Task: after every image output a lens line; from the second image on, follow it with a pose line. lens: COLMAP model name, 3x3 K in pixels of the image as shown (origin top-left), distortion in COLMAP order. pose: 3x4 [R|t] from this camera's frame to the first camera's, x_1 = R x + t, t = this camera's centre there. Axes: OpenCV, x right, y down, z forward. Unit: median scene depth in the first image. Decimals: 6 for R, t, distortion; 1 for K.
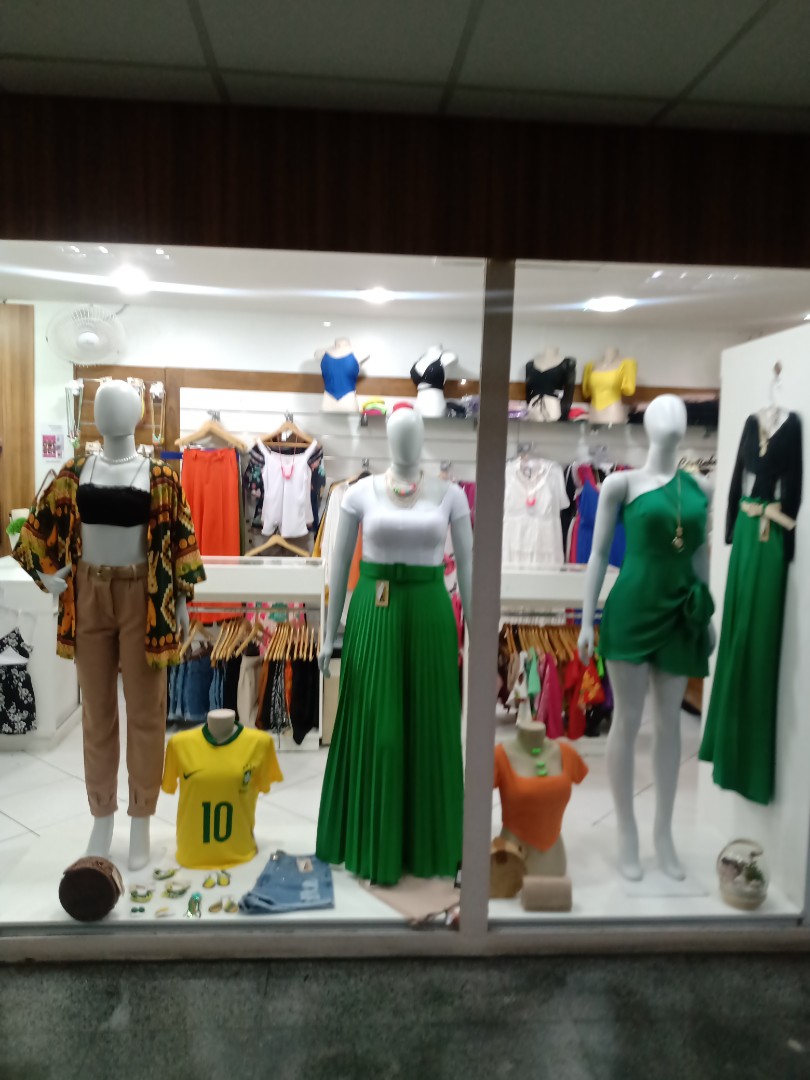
lens RADIAL K [[861.3, 0, 406.1], [0, 861.3, 538.9], [0, 0, 1]] dist [0.007549, 0.001644]
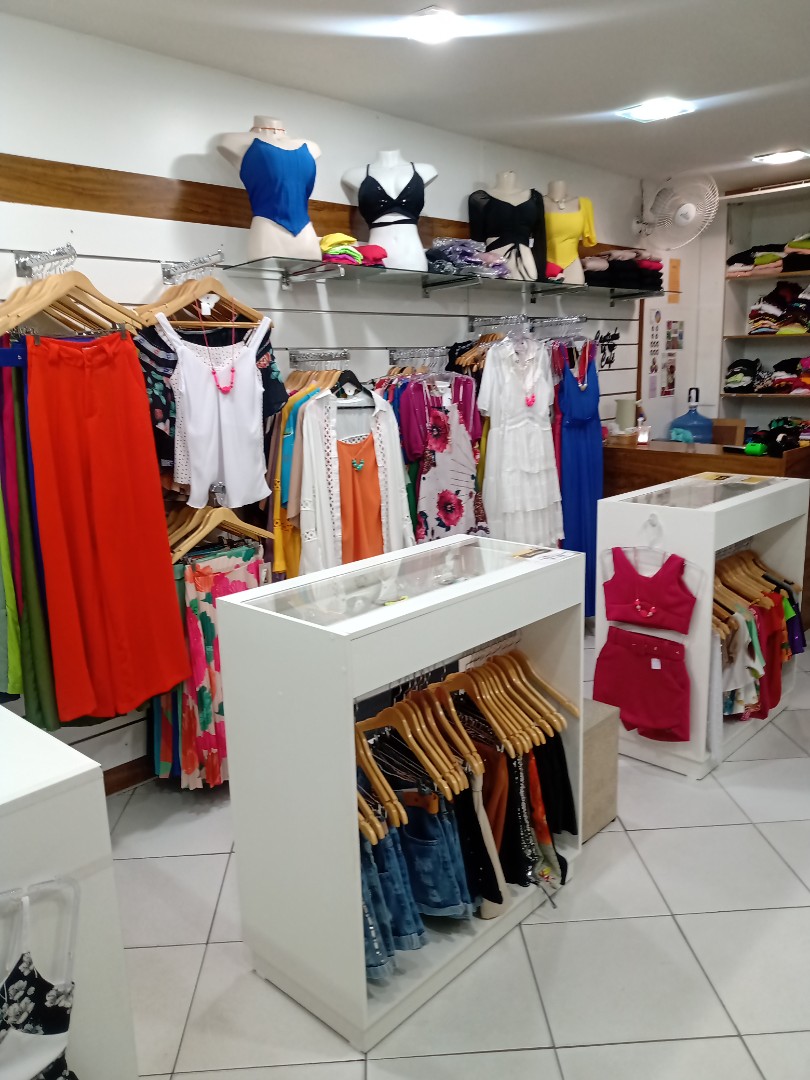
lens RADIAL K [[861.3, 0, 405.5], [0, 861.3, 535.6], [0, 0, 1]] dist [0.007549, 0.001644]
pose [[0.708285, -0.188873, 0.680190, -0.420994], [0.118262, 0.981673, 0.149441, -0.050615], [-0.695950, -0.025407, 0.717641, 0.560497]]
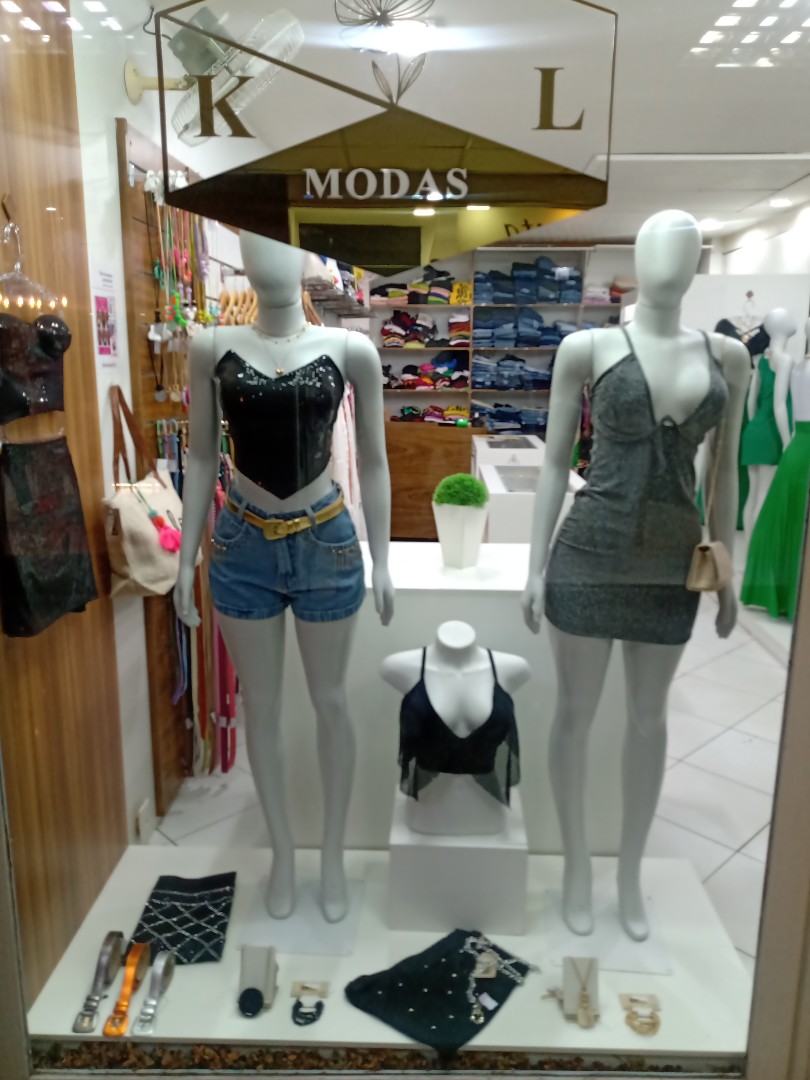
lens RADIAL K [[861.3, 0, 403.7], [0, 861.3, 543.3], [0, 0, 1]] dist [0.007549, 0.001644]
pose [[0.085088, -0.239608, 0.967134, -0.873050], [0.095770, 0.968127, 0.231428, -0.099637], [-0.991760, 0.072931, 0.105323, 0.886590]]
